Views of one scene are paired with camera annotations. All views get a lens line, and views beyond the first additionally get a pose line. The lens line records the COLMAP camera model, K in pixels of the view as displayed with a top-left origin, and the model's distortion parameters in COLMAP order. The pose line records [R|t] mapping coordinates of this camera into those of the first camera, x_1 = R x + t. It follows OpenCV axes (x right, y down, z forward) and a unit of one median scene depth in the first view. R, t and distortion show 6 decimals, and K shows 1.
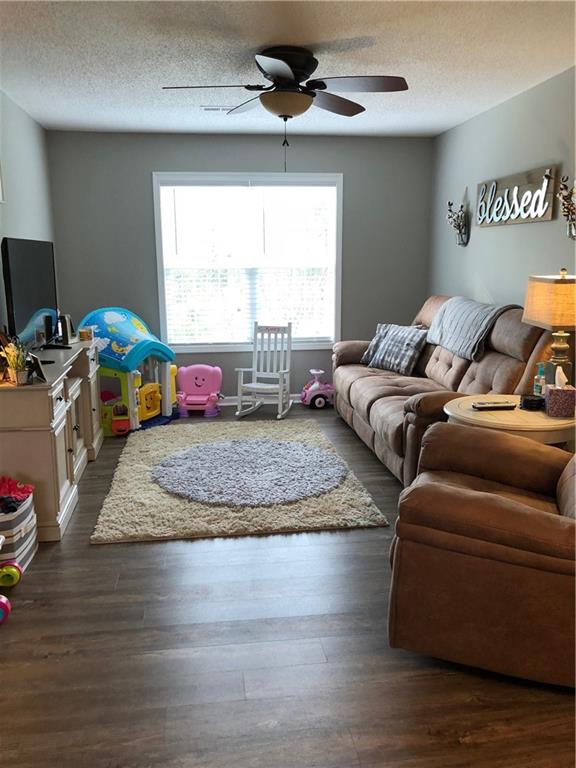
lens RADIAL K [[614.7, 0, 288.0], [0, 614.7, 384.0], [0, 0, 1]] dist [0.129906, -0.329222]
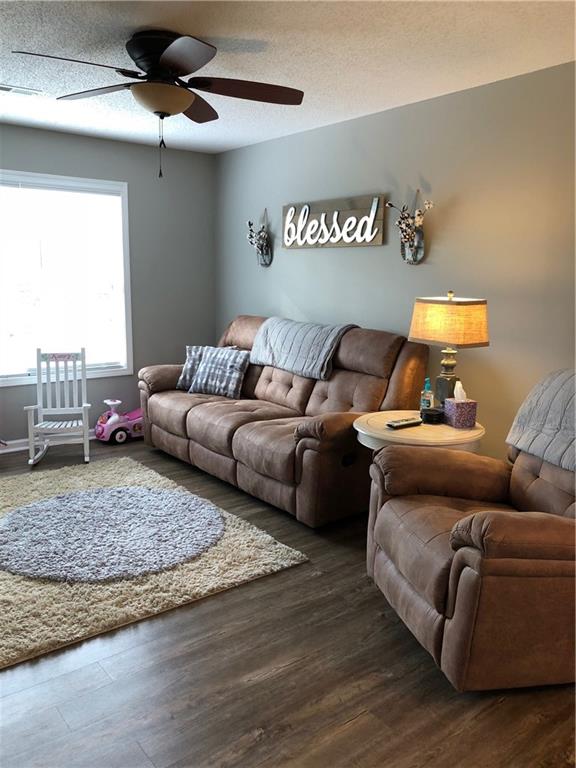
lens RADIAL K [[621.2, 0, 285.7], [0, 621.2, 384.5], [0, 0, 1]] dist [0.017635, 0.003516]
pose [[0.863820, -0.070965, 0.498777, -0.218315], [0.083364, 0.996516, -0.002594, -0.026706], [-0.496855, 0.043821, 0.866726, 0.125358]]
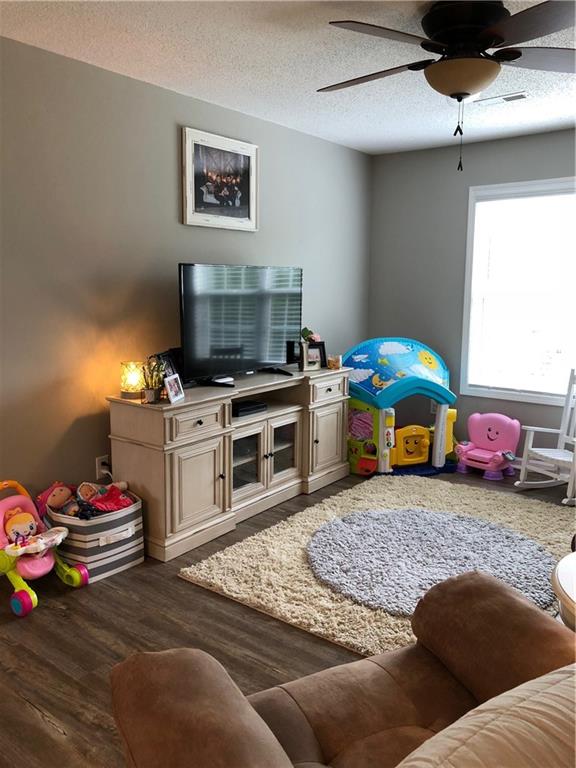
lens RADIAL K [[626.0, 0, 289.5], [0, 626.0, 382.1], [0, 0, 1]] dist [0.011834, 0.006846]
pose [[0.697840, 0.122681, -0.705669, 0.290330], [-0.154714, 0.987782, 0.018728, -0.054496], [0.699345, 0.096108, 0.708294, 0.254987]]
